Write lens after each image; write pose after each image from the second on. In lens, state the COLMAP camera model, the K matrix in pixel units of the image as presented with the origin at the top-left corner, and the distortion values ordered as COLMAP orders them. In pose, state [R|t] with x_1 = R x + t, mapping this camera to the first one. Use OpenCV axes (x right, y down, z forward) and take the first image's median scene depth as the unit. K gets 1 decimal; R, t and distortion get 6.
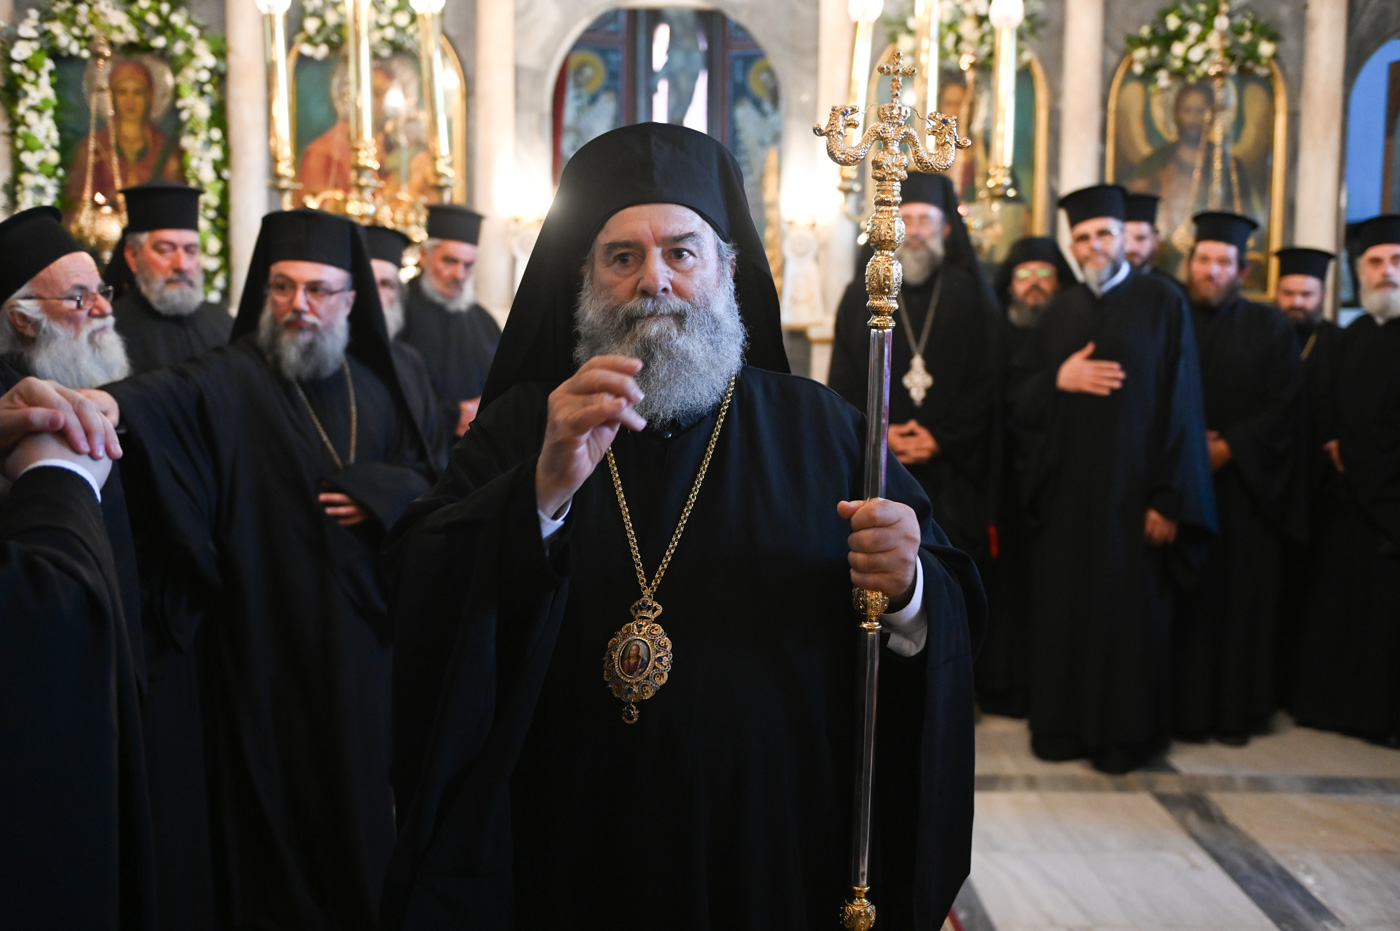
lens RADIAL K [[1453.5, 0, 700.2], [0, 1453.5, 464.7], [0, 0, 1]] dist [0.000474, 0.000000]
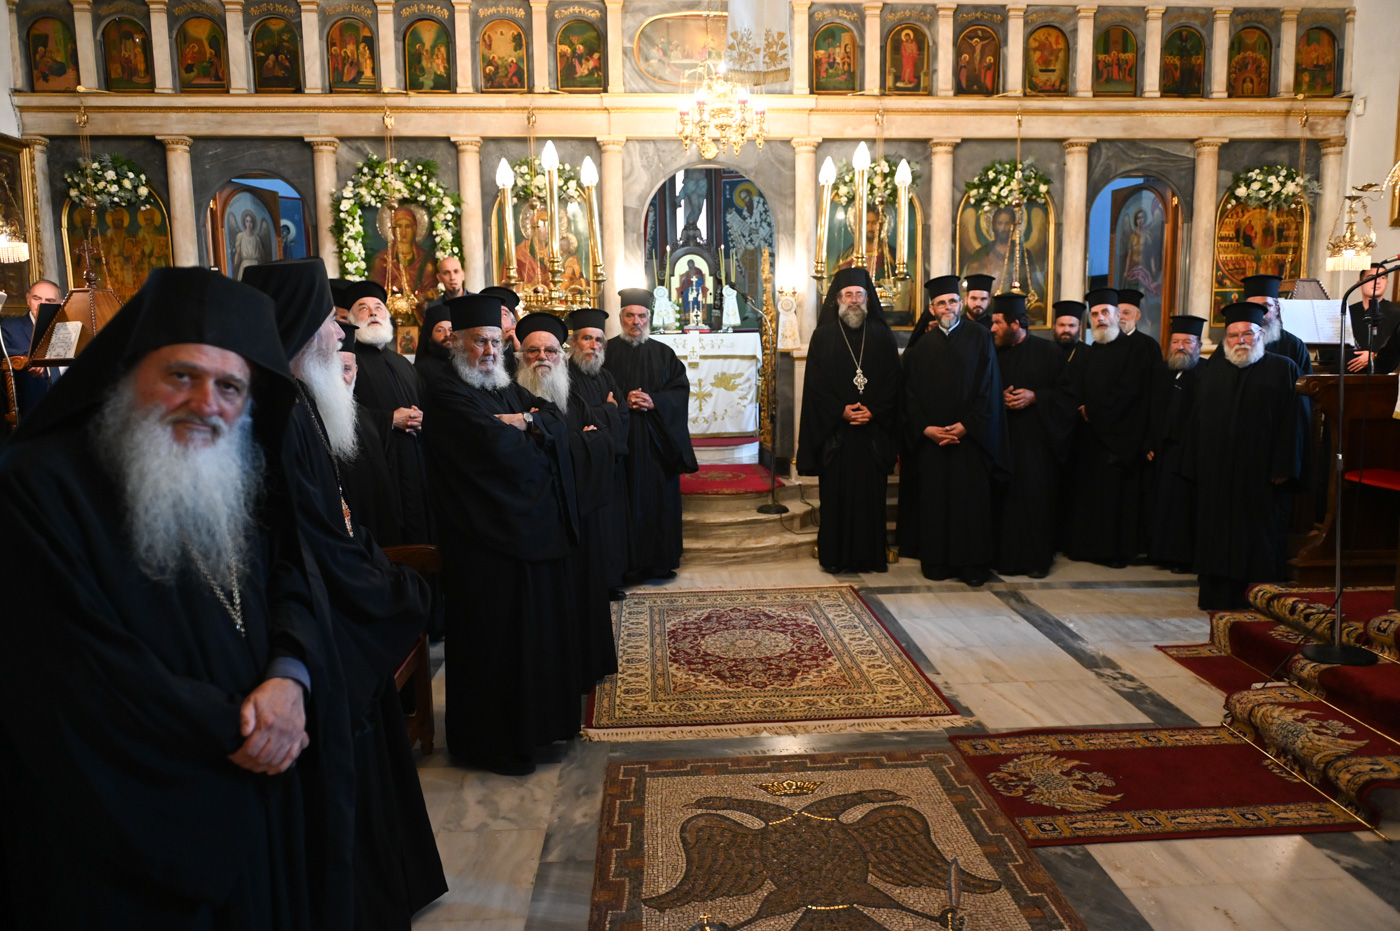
lens RADIAL K [[973.7, 0, 701.1], [0, 973.7, 464.9], [0, 0, 1]] dist [-0.001900, -0.000526]
pose [[0.999145, -0.028964, 0.029508, -0.077912], [0.027951, 0.999025, 0.034169, 0.001599], [-0.030469, -0.033315, 0.998980, -0.198954]]
